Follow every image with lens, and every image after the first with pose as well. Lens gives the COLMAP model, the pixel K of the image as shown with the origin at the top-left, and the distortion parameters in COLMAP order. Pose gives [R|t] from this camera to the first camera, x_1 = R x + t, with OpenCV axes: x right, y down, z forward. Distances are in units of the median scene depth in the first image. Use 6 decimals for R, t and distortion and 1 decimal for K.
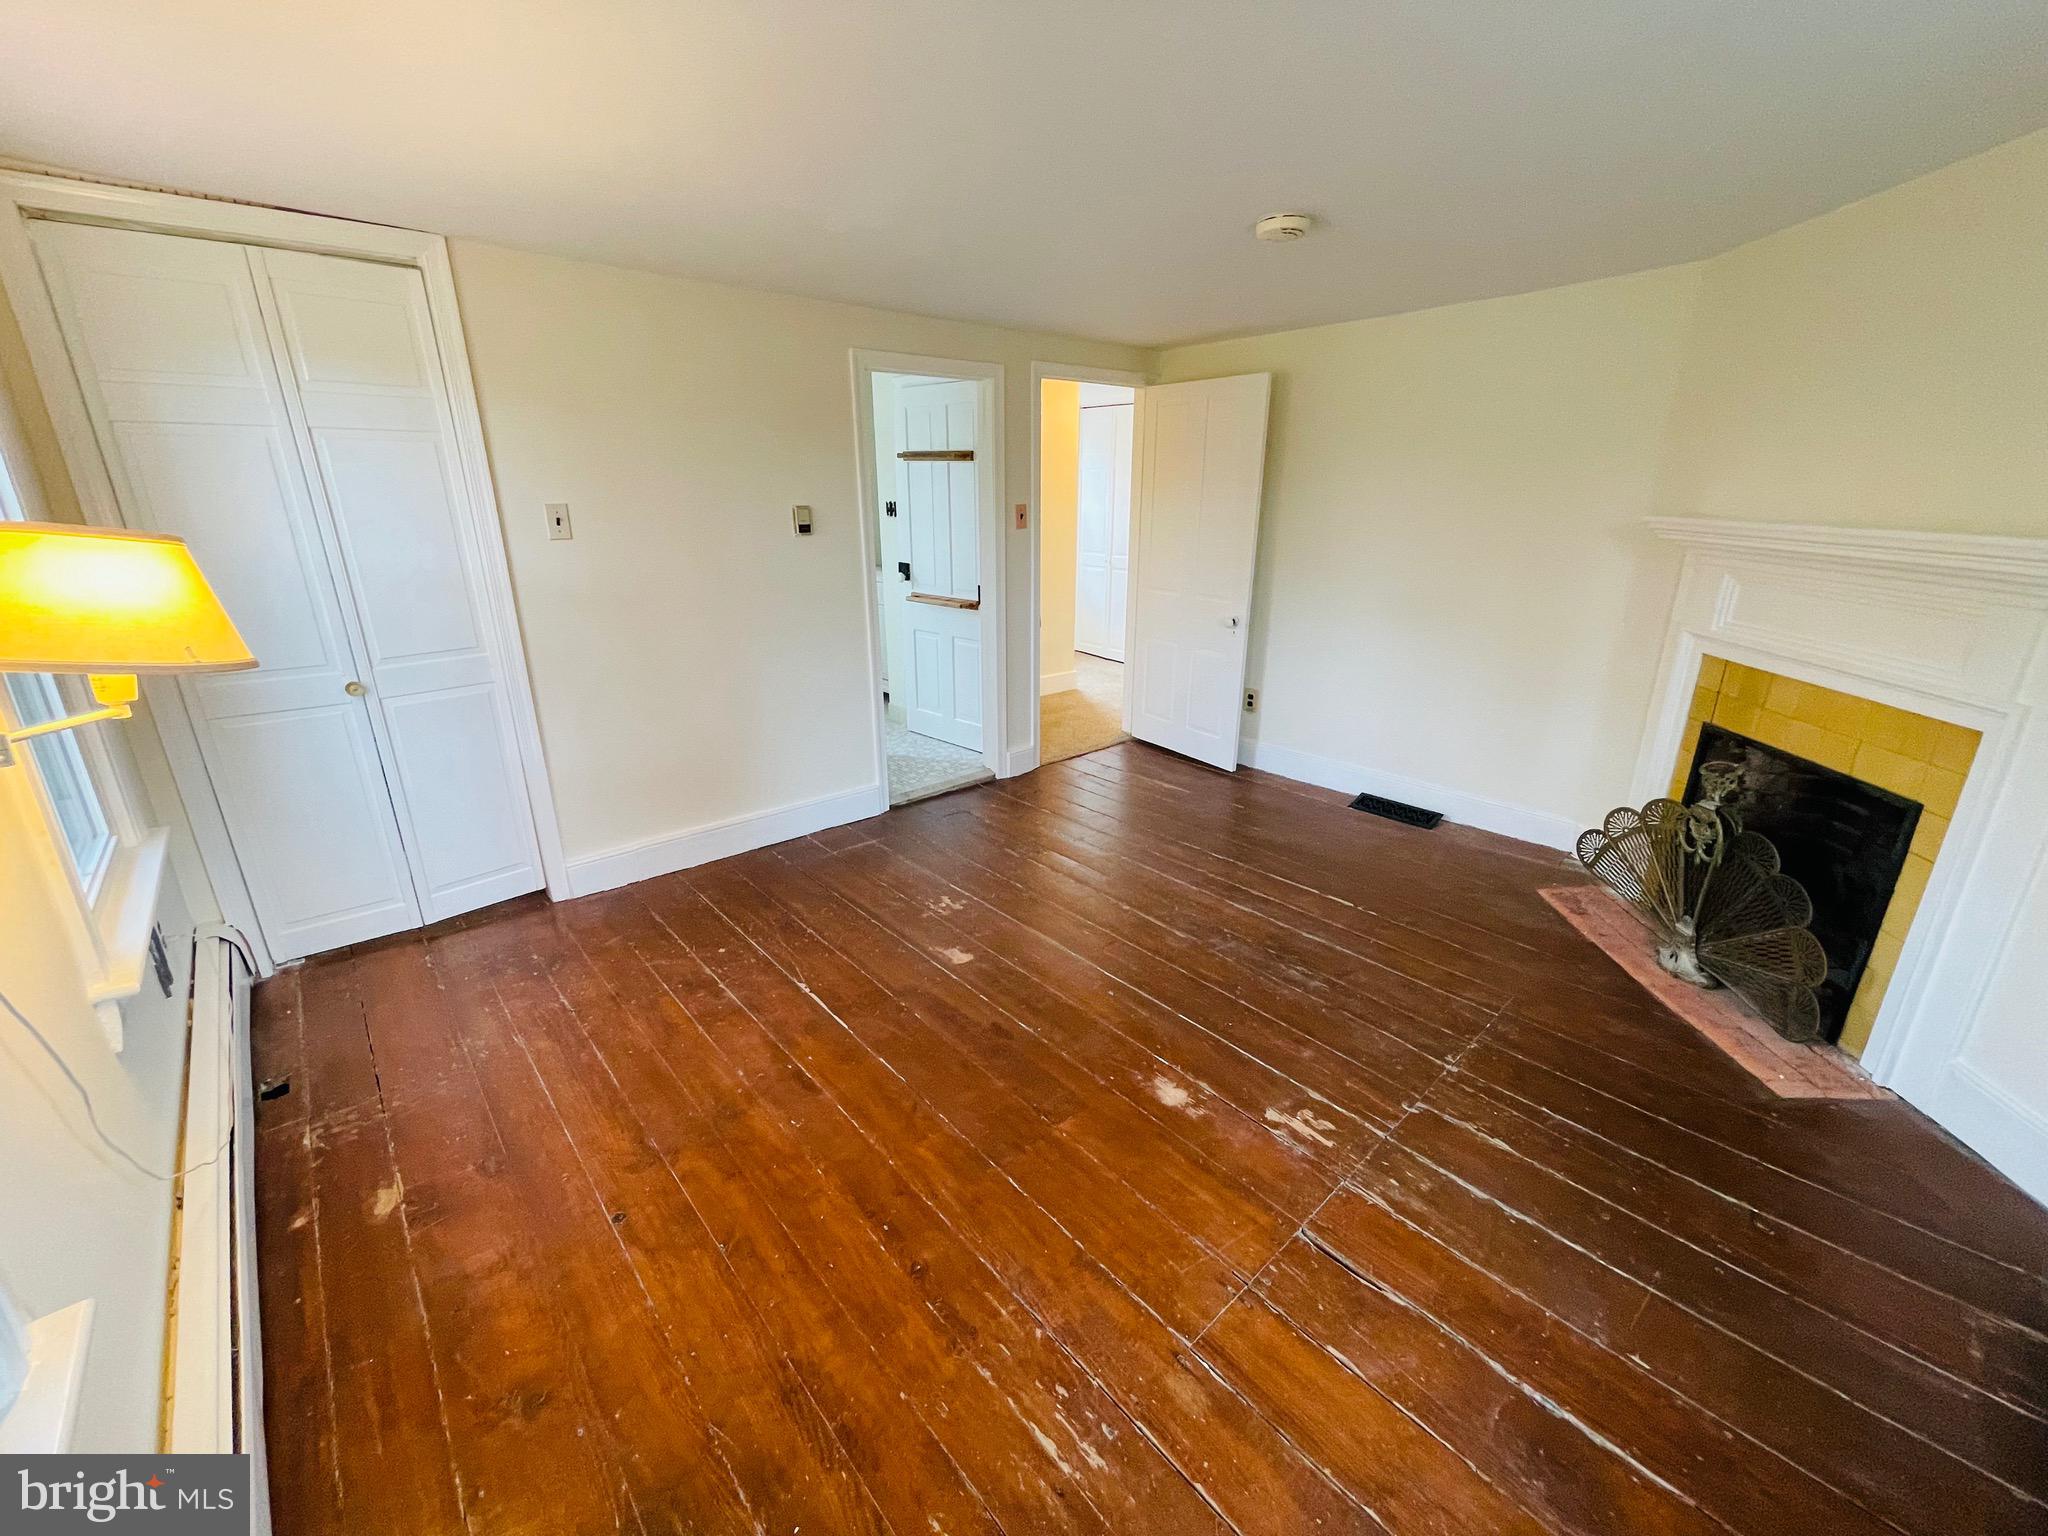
lens RADIAL K [[830.5, 0, 1023.0], [0, 830.5, 762.2], [0, 0, 1]] dist [-0.000052, -0.000304]
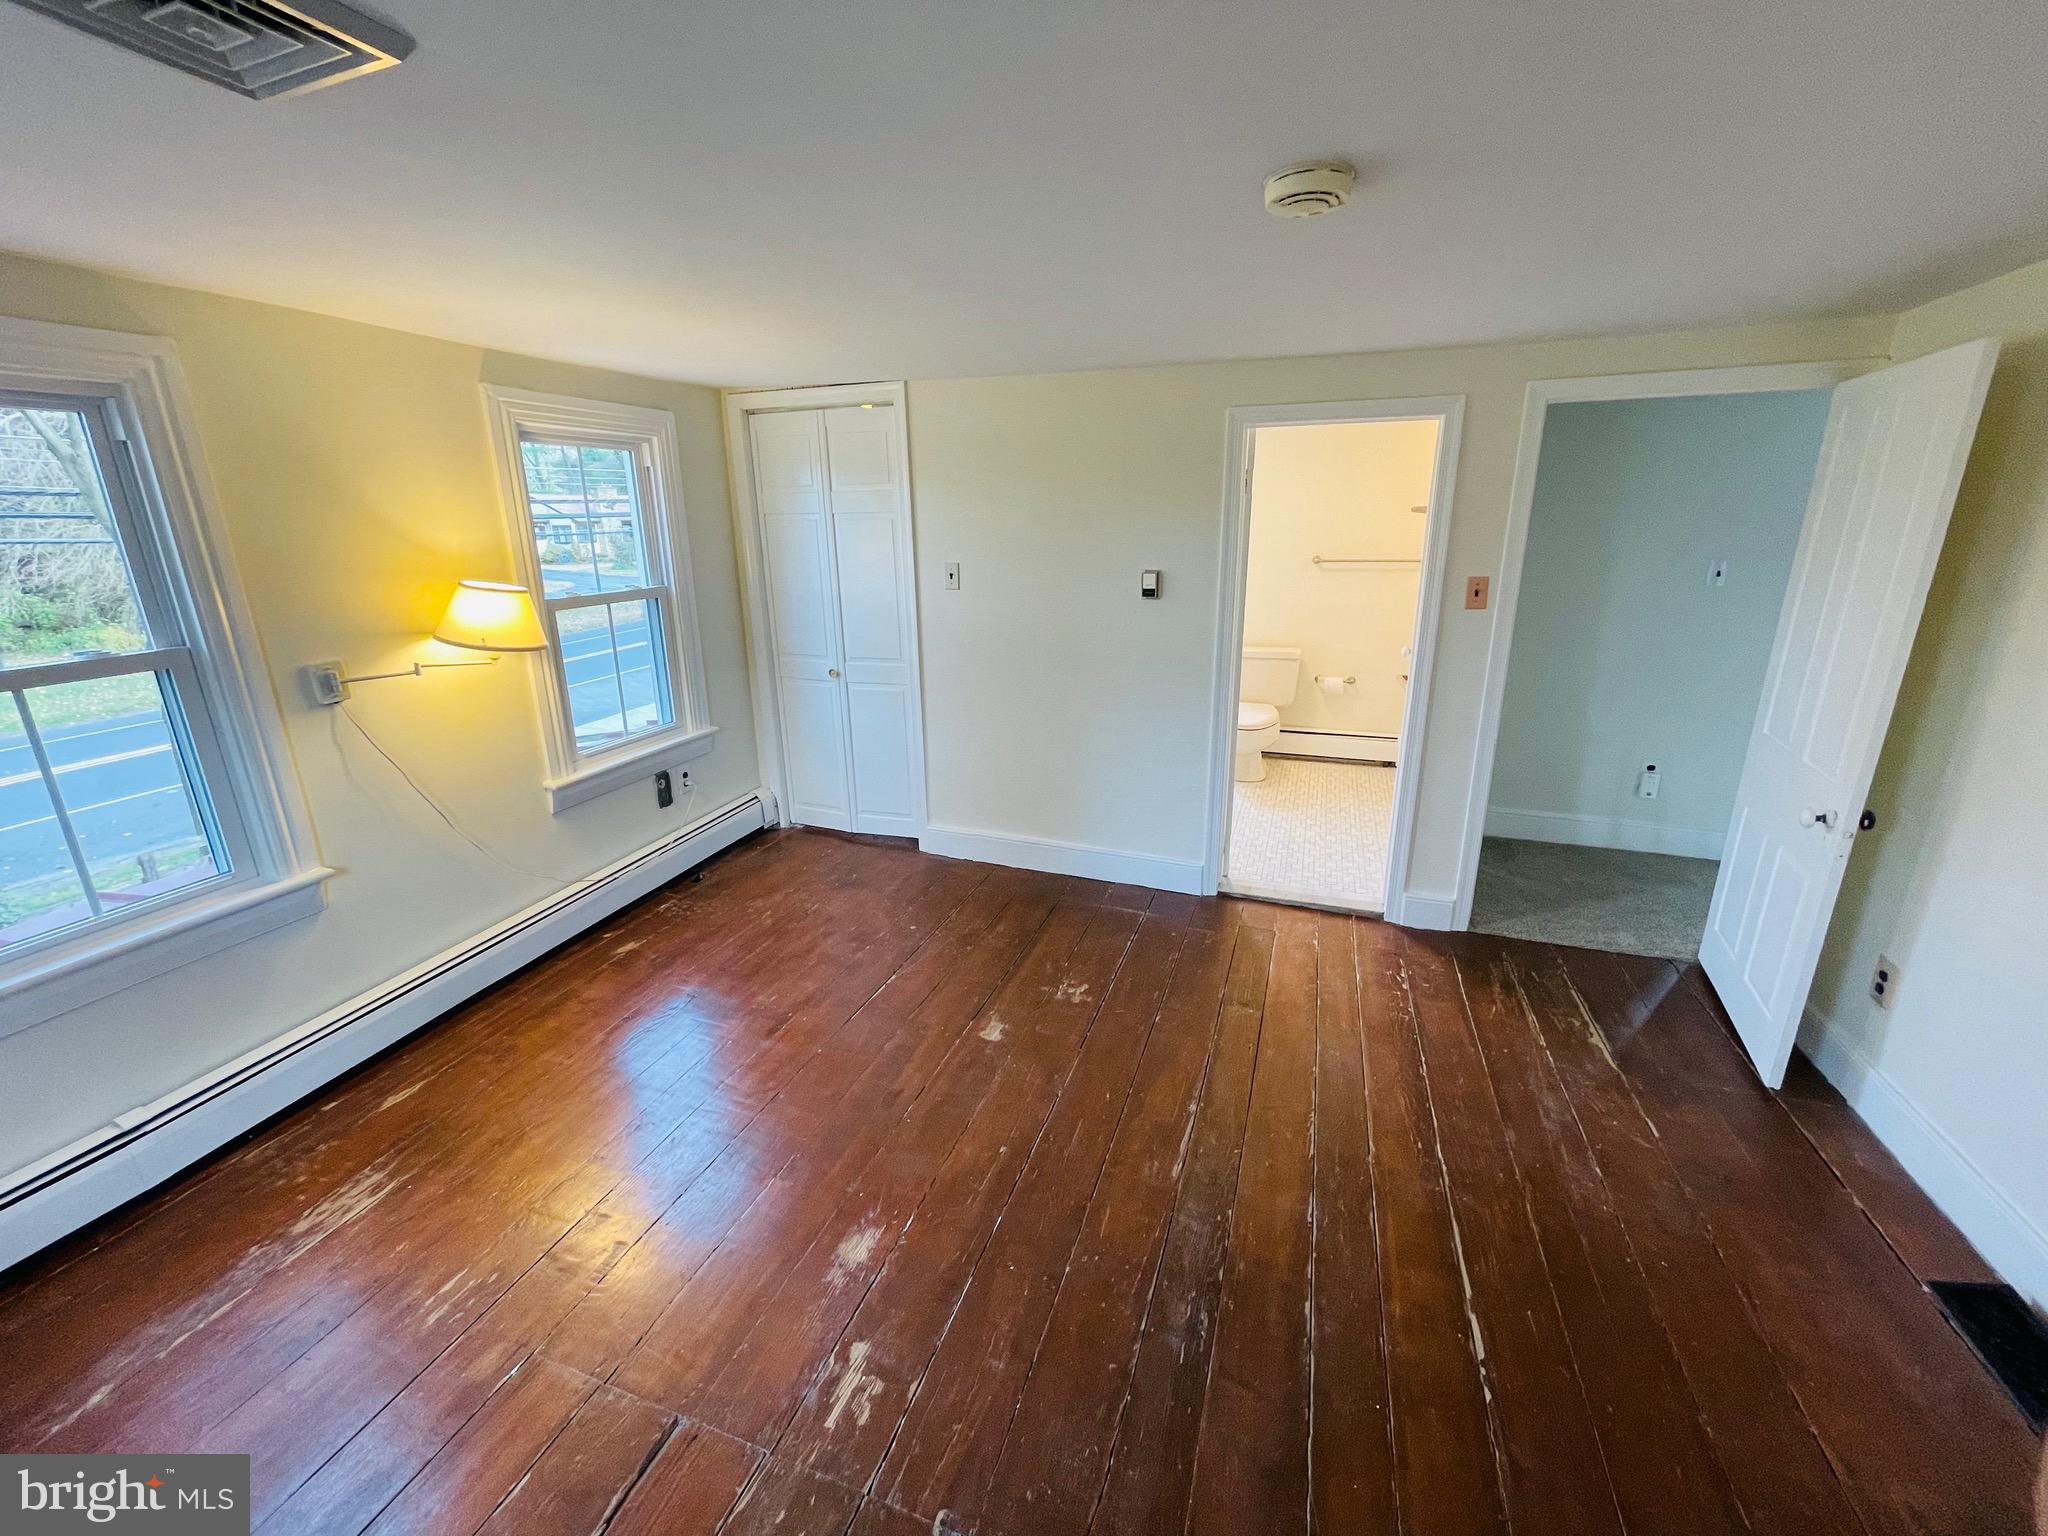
lens RADIAL K [[830.5, 0, 1017.6], [0, 830.5, 762.2], [0, 0, 1]] dist [-0.000052, -0.000304]
pose [[0.476807, 0.246642, -0.843696, 0.694743], [-0.272204, 0.954076, 0.125076, -0.204656], [0.835799, 0.170021, 0.522047, 0.456839]]
